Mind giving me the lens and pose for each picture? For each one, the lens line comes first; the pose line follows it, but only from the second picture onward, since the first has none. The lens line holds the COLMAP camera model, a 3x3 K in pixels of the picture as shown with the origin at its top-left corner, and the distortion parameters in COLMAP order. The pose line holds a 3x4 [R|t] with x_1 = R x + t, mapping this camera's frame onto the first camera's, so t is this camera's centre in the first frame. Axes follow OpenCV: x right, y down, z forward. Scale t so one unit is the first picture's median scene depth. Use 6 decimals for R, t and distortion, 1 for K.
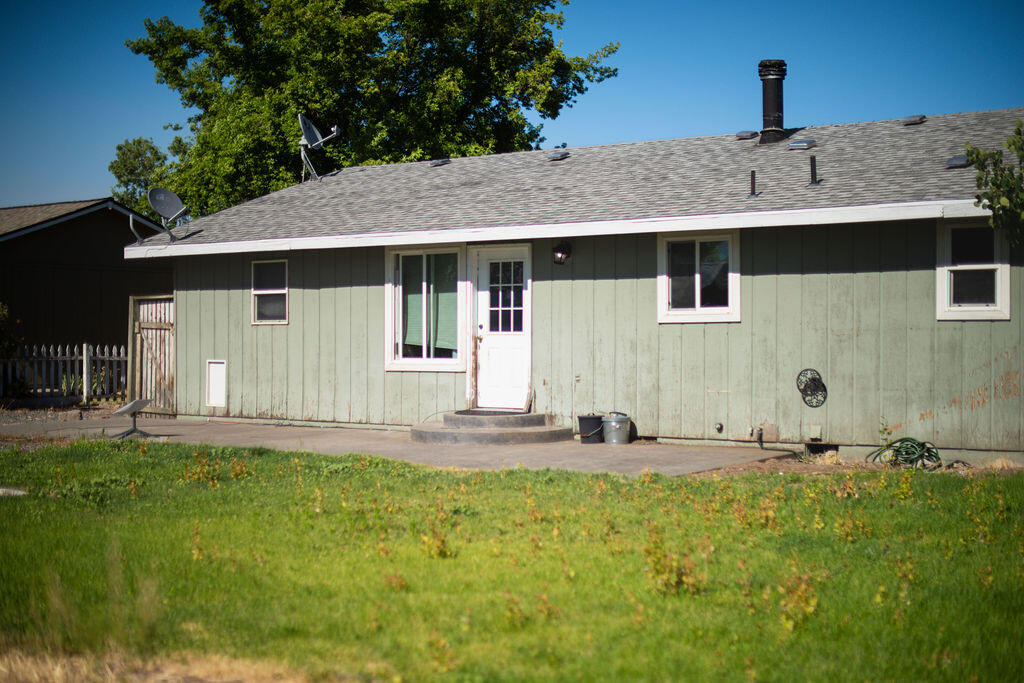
lens RADIAL K [[1508.6, 0, 512.3], [0, 1508.6, 343.5], [0, 0, 1]] dist [0.043671, 0.000000]
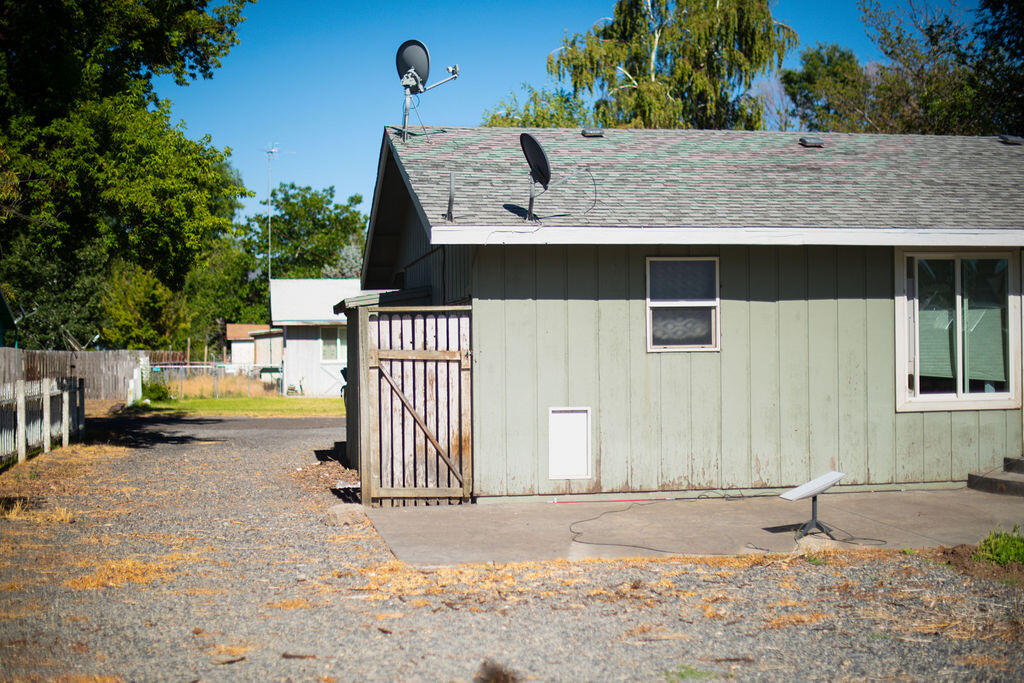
lens RADIAL K [[1508.6, 0, 512.1], [0, 1508.6, 339.6], [0, 0, 1]] dist [0.043671, 0.000000]
pose [[0.631760, 0.005690, 0.775143, -0.741681], [0.017180, 0.999625, -0.021339, -0.004858], [-0.774974, 0.026798, 0.631425, 0.631081]]
